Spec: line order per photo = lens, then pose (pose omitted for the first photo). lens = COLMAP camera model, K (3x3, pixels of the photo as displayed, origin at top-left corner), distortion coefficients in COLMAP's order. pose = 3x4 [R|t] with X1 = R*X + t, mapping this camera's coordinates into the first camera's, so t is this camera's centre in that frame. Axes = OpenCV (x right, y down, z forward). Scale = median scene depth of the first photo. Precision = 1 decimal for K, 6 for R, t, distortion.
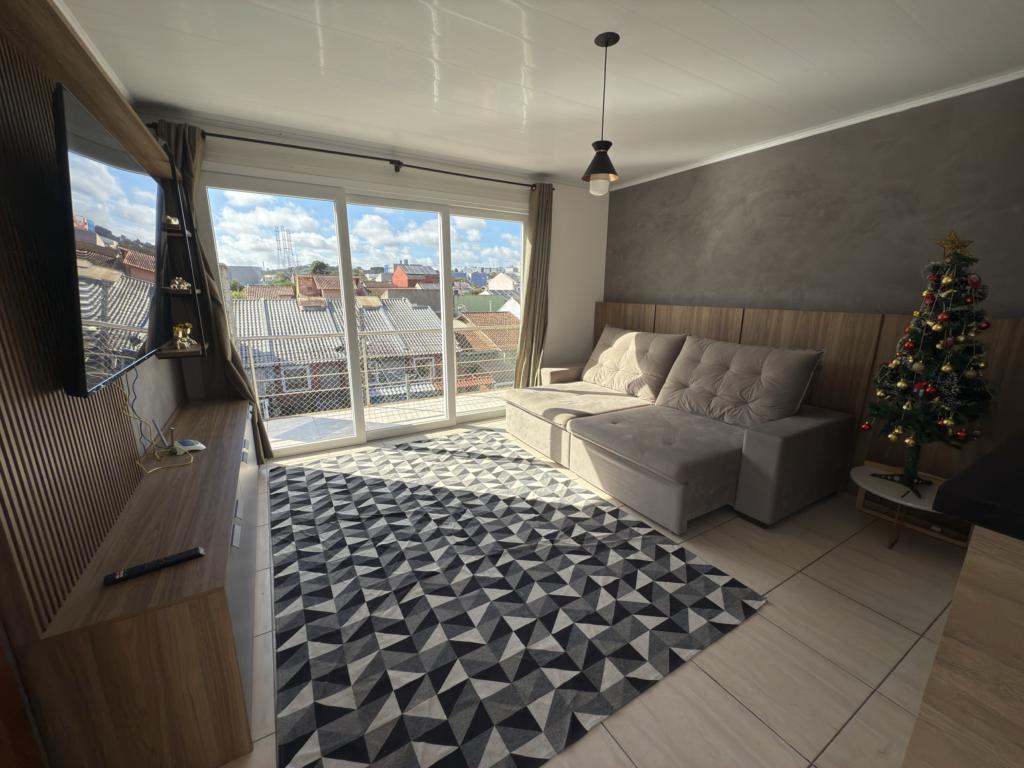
lens RADIAL K [[409.0, 0, 512.3], [0, 409.0, 386.0], [0, 0, 1]] dist [0.000755, -0.000137]
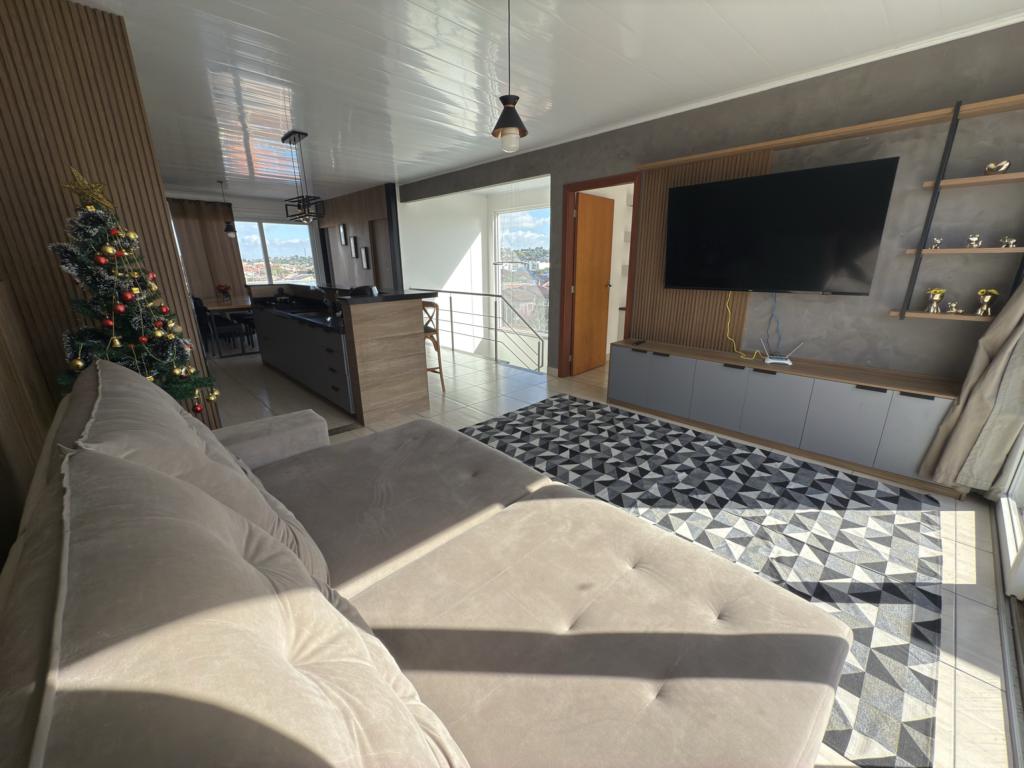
lens RADIAL K [[409.0, 0, 512.3], [0, 409.0, 386.0], [0, 0, 1]] dist [0.000755, -0.000137]
pose [[-0.973876, 0.069351, -0.216233, 0.246956], [-0.049180, 0.865209, 0.498993, -0.251321], [0.221693, 0.496591, -0.839196, 1.136202]]
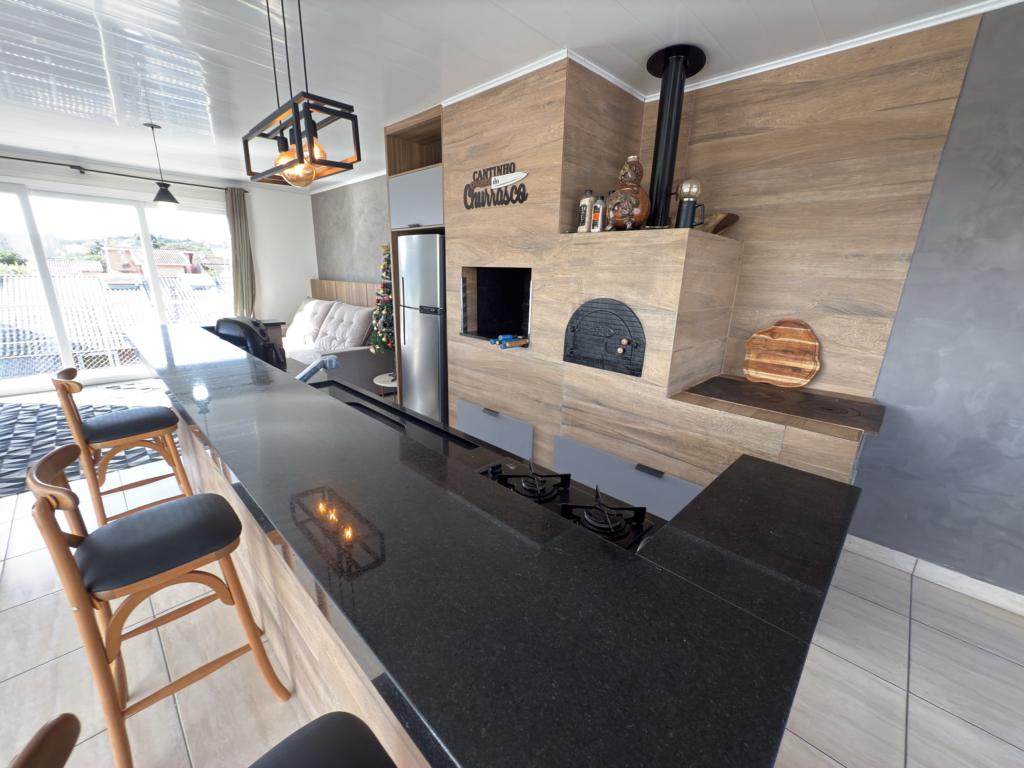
lens RADIAL K [[409.0, 0, 512.3], [0, 409.0, 386.0], [0, 0, 1]] dist [0.000755, -0.000137]
pose [[0.963697, -0.052841, 0.261716, 0.603930], [0.042070, 0.998028, 0.046593, 0.131553], [-0.263662, -0.033891, 0.964019, -0.579860]]
